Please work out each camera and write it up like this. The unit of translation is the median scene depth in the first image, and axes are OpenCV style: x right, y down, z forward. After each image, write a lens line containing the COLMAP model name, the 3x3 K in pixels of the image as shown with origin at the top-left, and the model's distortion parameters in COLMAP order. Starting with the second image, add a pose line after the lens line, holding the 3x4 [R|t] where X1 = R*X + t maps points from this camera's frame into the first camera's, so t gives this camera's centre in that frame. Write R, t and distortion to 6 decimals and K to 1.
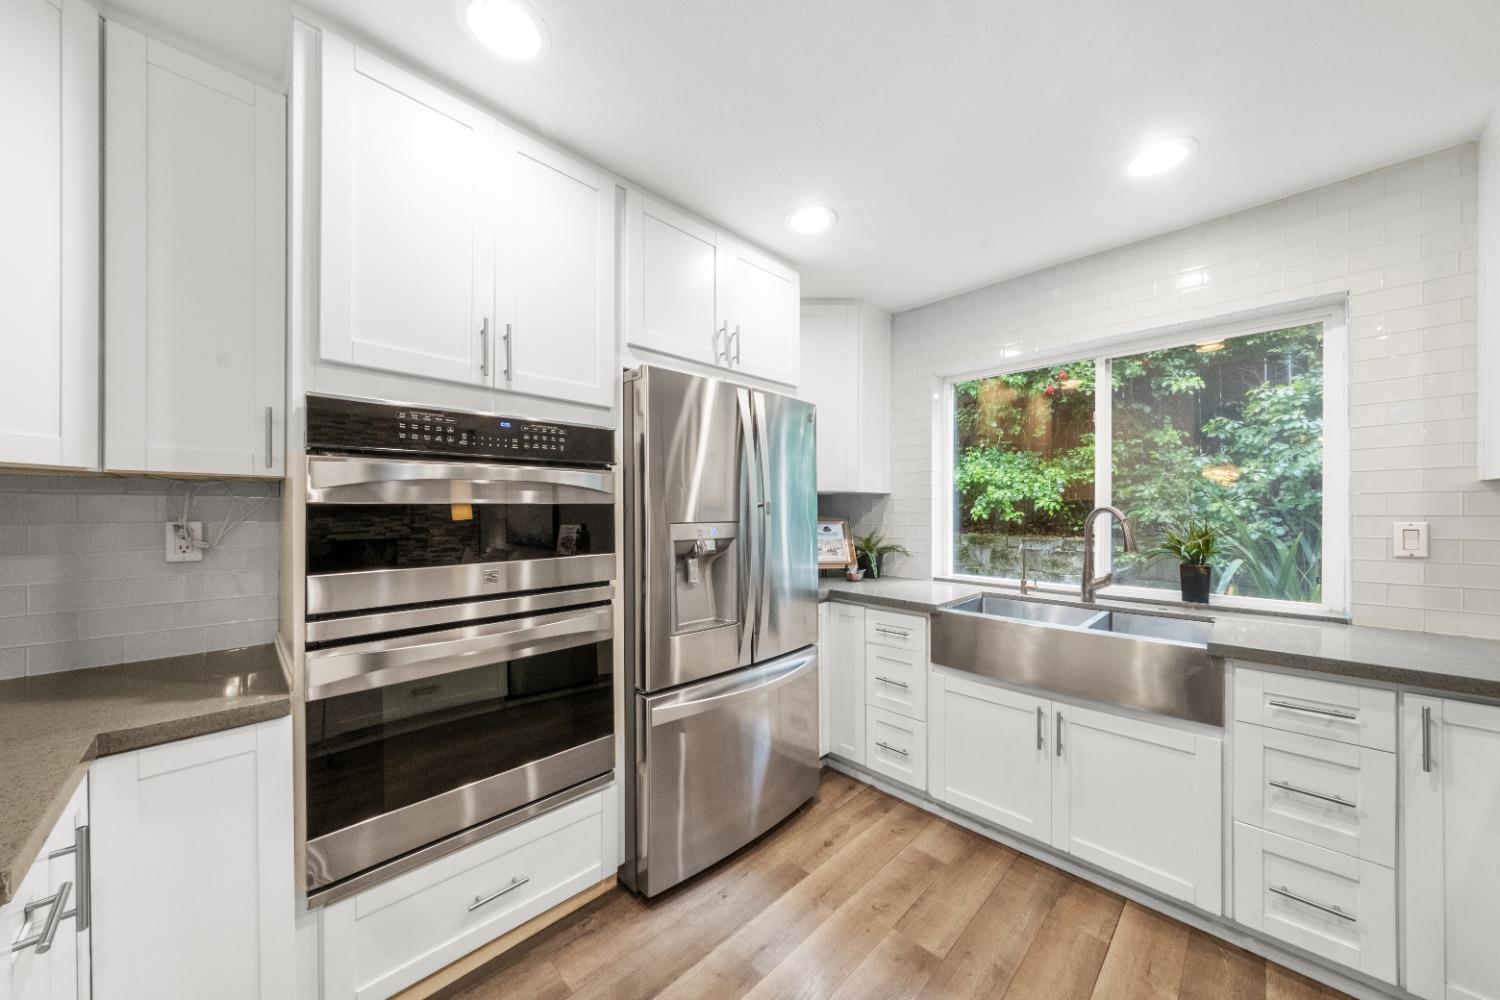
lens RADIAL K [[512.7, 0, 760.8], [0, 512.7, 513.8], [0, 0, 1]] dist [-0.003076, 0.001988]
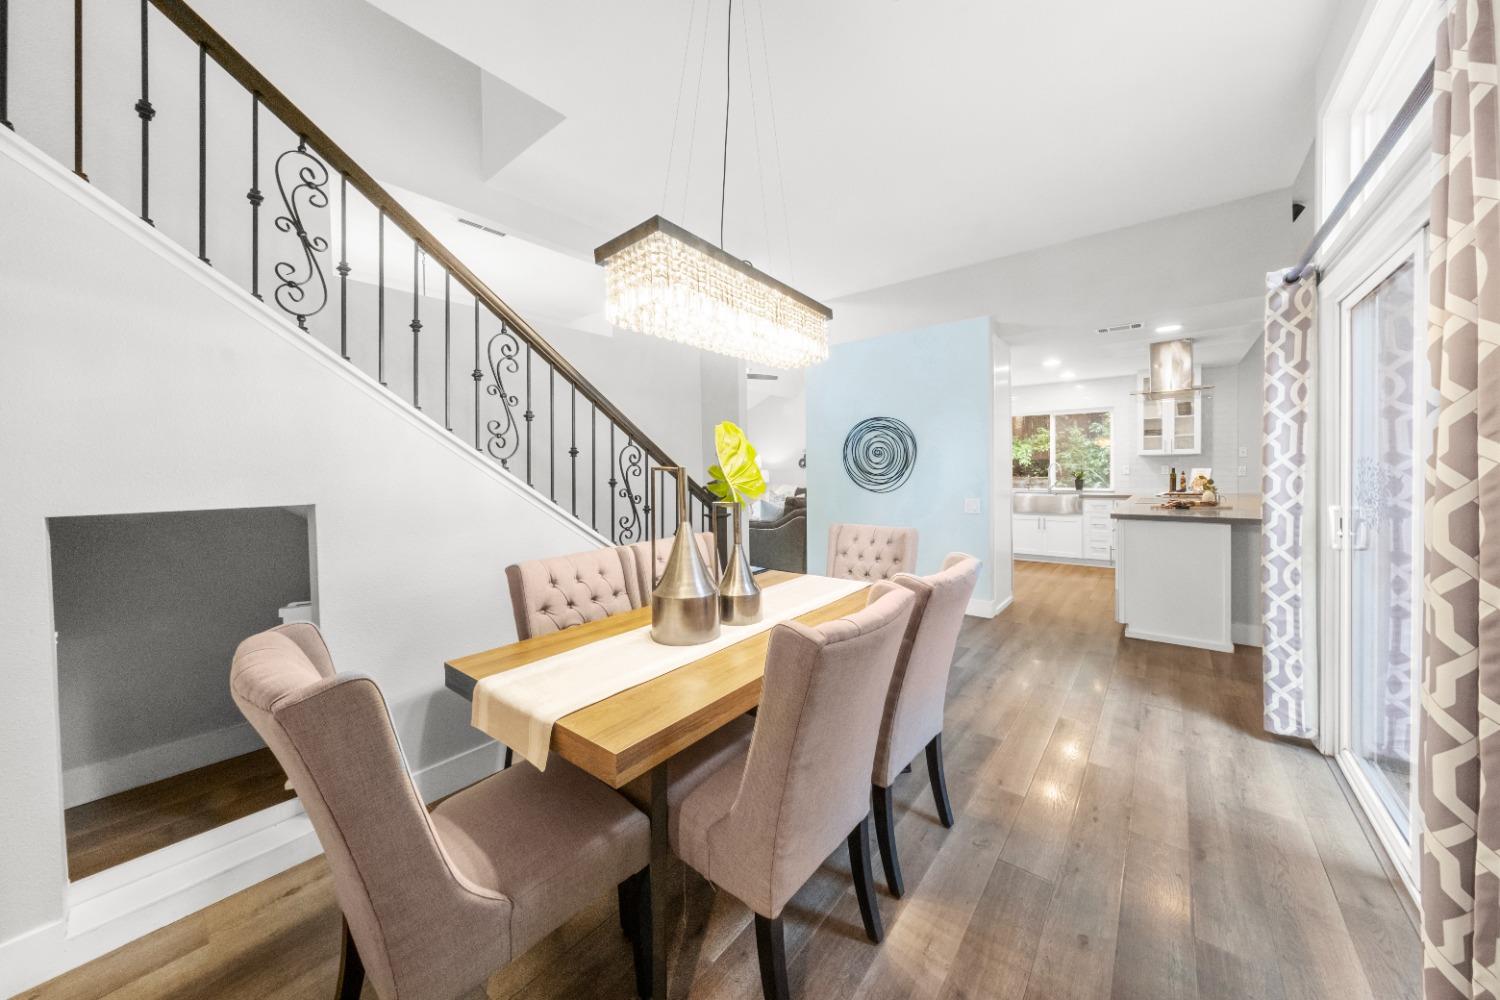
lens RADIAL K [[512.7, 0, 757.5], [0, 512.7, 489.0], [0, 0, 1]] dist [-0.003076, 0.001988]
pose [[0.994747, -0.024198, 0.099463, -1.831492], [0.021184, 0.999287, 0.031245, 0.012783], [-0.100148, -0.028974, 0.994551, -2.459212]]
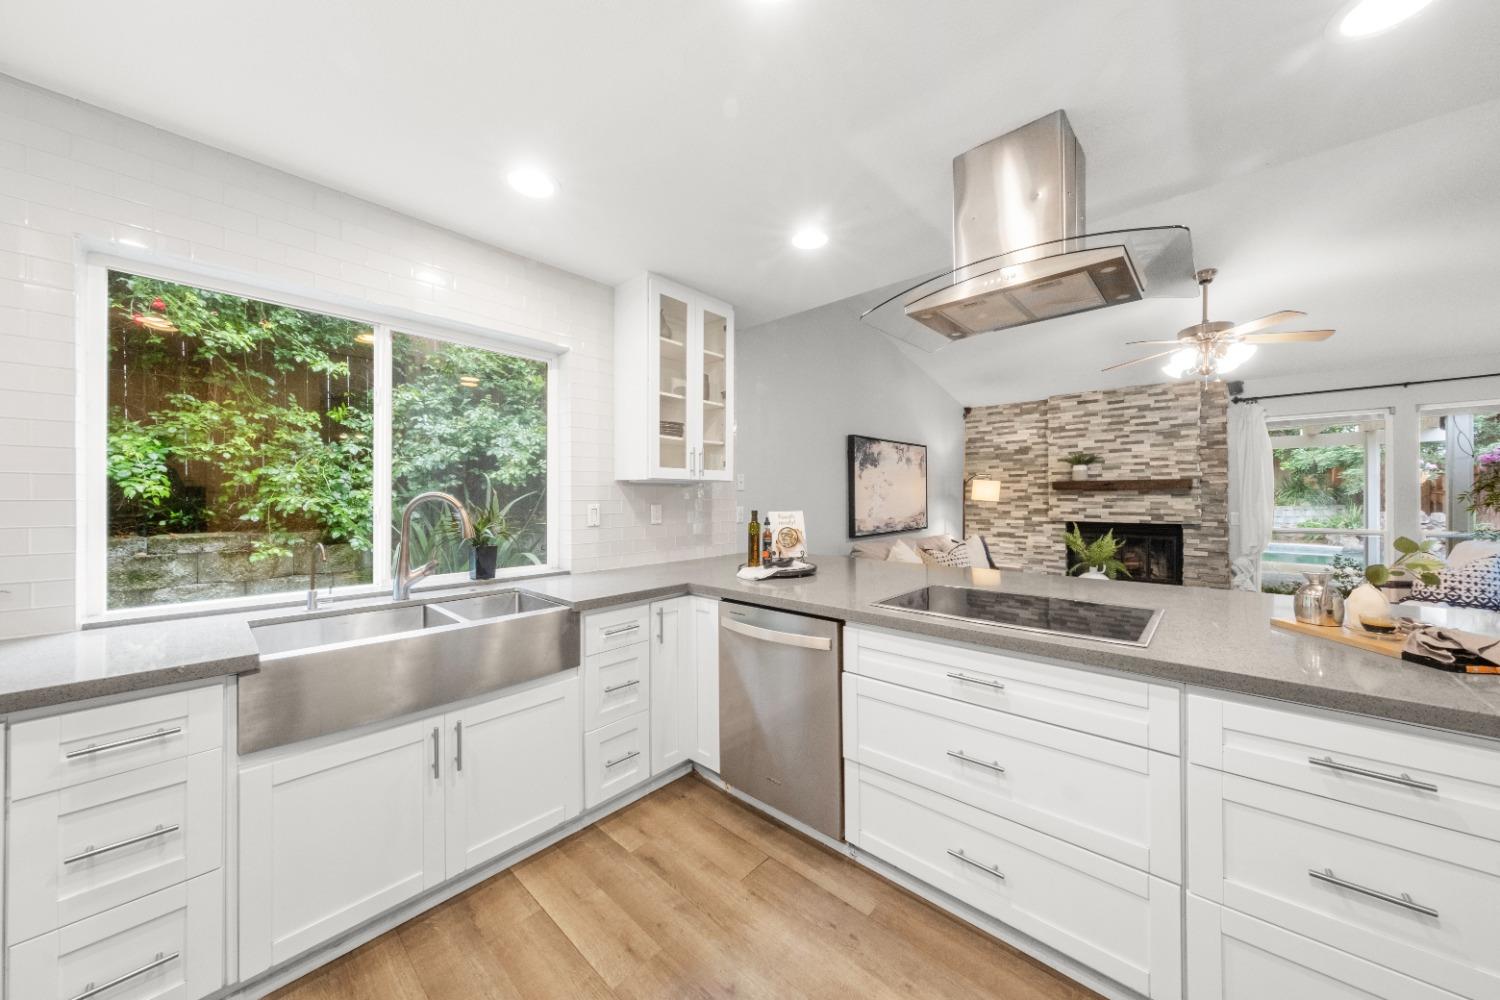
lens RADIAL K [[512.7, 0, 747.1], [0, 512.7, 498.0], [0, 0, 1]] dist [-0.003076, 0.001988]
pose [[-0.039342, -0.002125, 0.999224, -0.333741], [0.008423, 0.999962, 0.002458, -0.002875], [-0.999190, 0.008513, -0.039322, 0.526902]]
